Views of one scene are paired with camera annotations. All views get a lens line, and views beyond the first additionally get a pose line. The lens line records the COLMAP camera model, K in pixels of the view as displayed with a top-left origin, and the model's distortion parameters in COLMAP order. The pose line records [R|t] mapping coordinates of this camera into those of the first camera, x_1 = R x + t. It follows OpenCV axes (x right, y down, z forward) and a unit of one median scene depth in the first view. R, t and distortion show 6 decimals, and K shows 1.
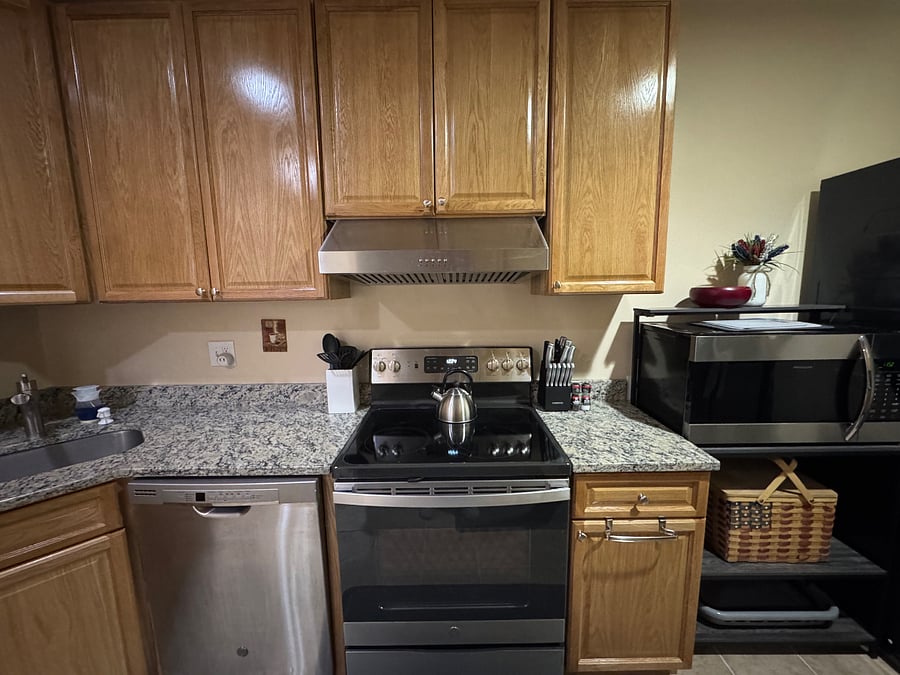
lens RADIAL K [[357.7, 0, 450.0], [0, 357.7, 337.5], [0, 0, 1]] dist [-0.002285, 0.000288]
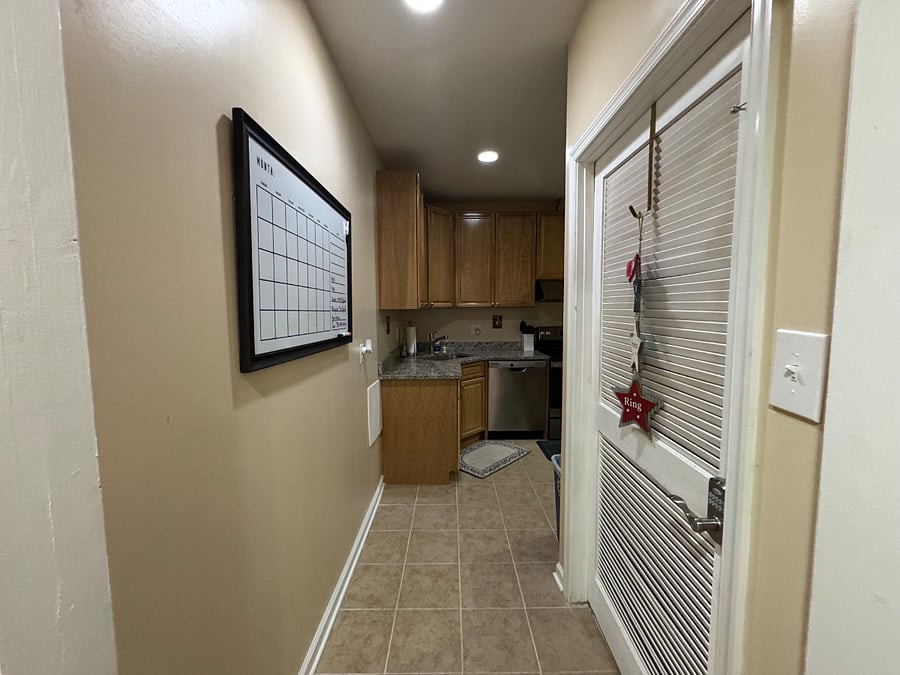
lens RADIAL K [[357.7, 0, 450.0], [0, 357.7, 337.5], [0, 0, 1]] dist [-0.002285, 0.000288]
pose [[0.999960, 0.008150, 0.003576, -0.936357], [-0.007962, 0.998730, -0.049741, 0.260622], [-0.003976, 0.049710, 0.998756, -1.696891]]
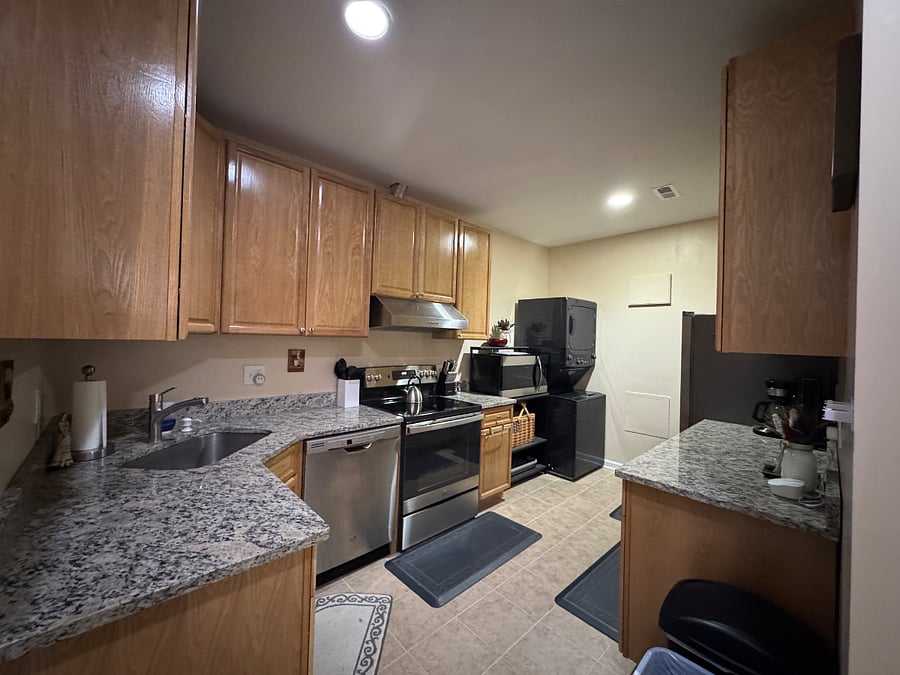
lens RADIAL K [[357.7, 0, 450.0], [0, 357.7, 337.5], [0, 0, 1]] dist [-0.002285, 0.000288]
pose [[0.722691, 0.037895, 0.690132, -1.172948], [0.051193, 0.992818, -0.108124, 0.100604], [-0.689273, 0.113470, 0.715561, -0.529775]]
